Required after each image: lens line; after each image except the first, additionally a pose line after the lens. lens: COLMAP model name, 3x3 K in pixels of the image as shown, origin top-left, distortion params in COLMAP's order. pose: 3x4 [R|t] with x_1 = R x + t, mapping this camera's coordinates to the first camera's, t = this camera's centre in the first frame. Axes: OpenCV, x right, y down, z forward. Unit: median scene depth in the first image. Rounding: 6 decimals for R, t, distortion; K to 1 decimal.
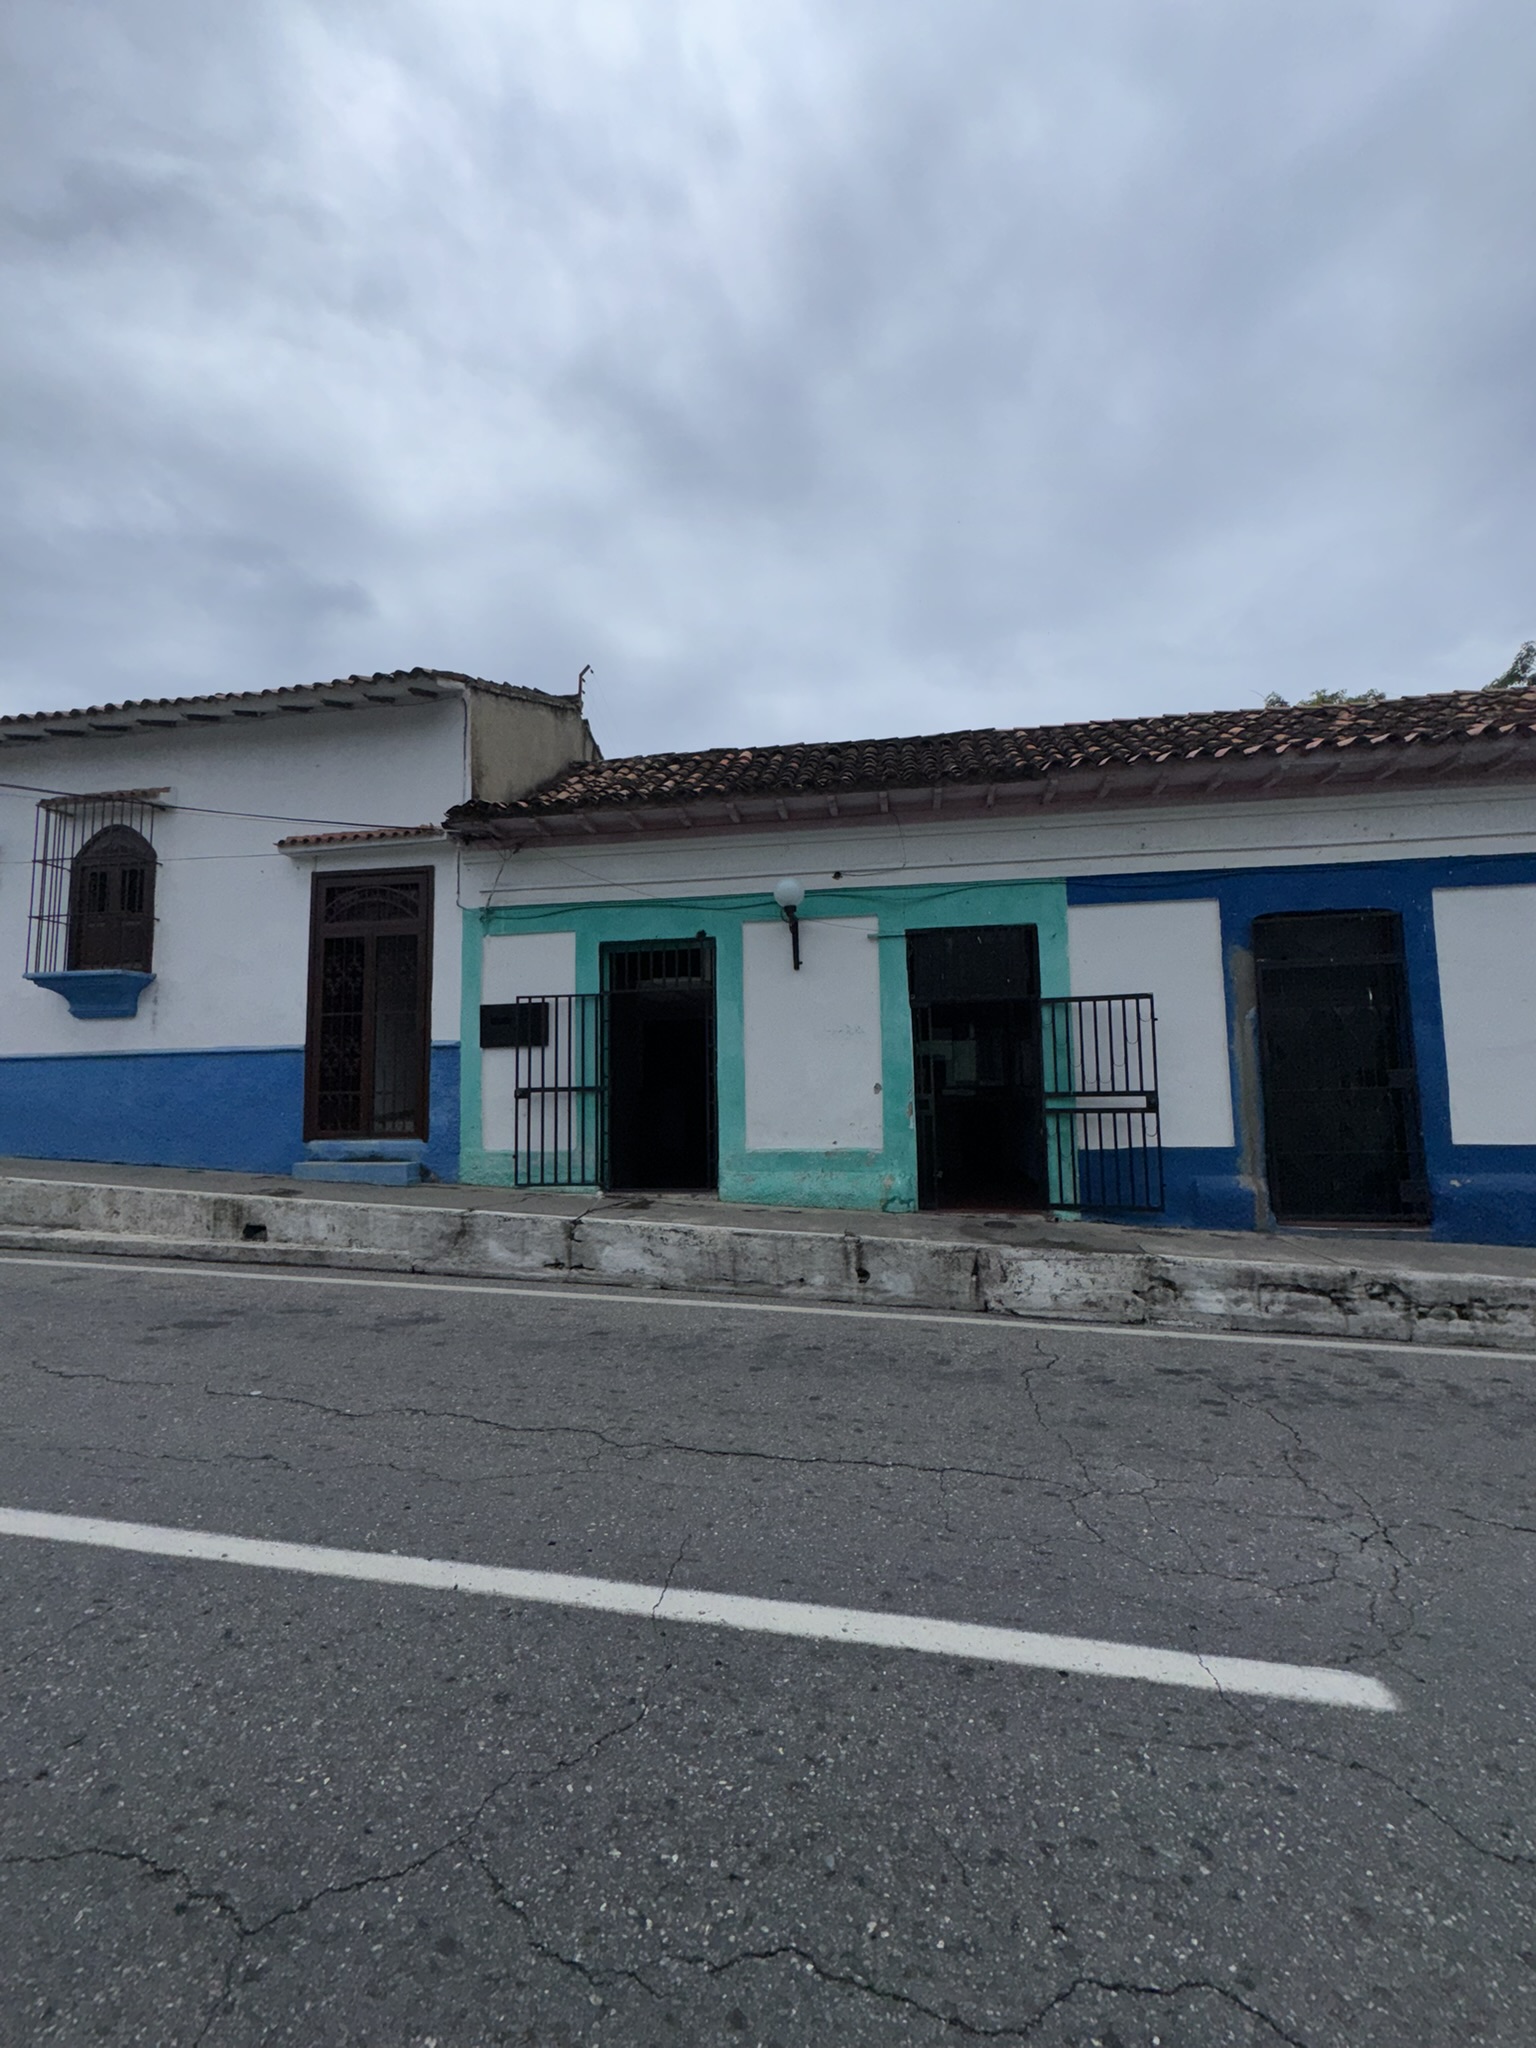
lens RADIAL K [[812.4, 0, 768.0], [0, 812.4, 1024.0], [0, 0, 1]] dist [-0.006772, 0.000936]
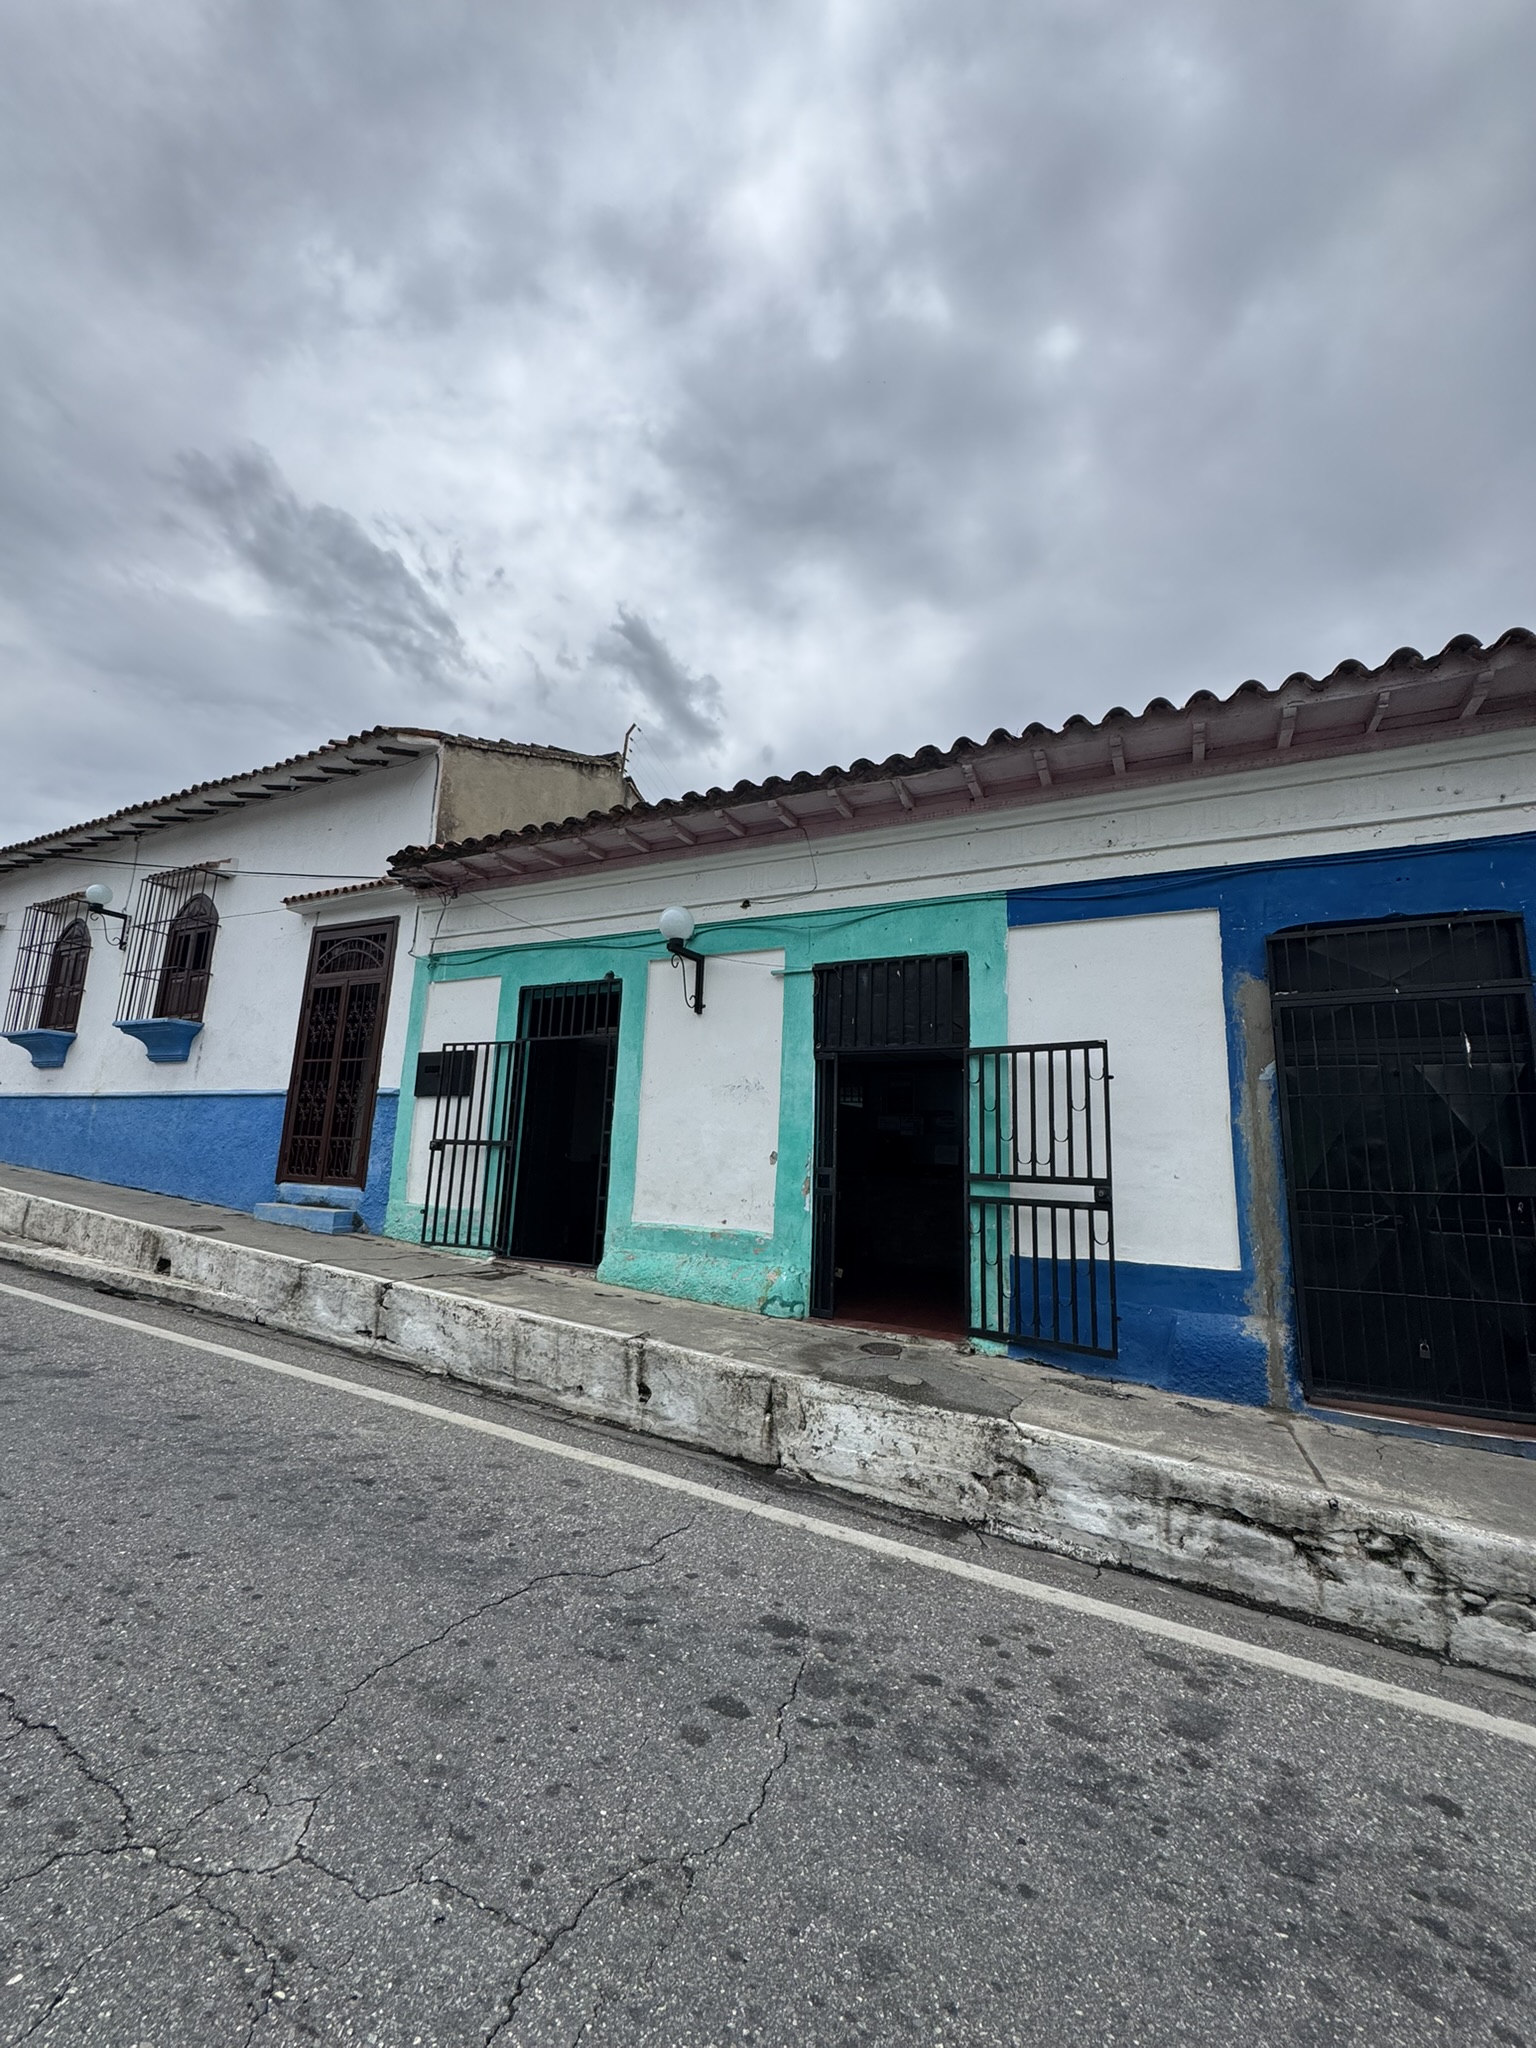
lens RADIAL K [[812.4, 0, 768.0], [0, 812.4, 1024.0], [0, 0, 1]] dist [-0.006772, 0.000936]
pose [[0.952473, 0.002047, -0.304617, 0.403644], [-0.031946, 0.995135, -0.093201, 0.023354], [0.302944, 0.098503, 0.947904, 0.229089]]
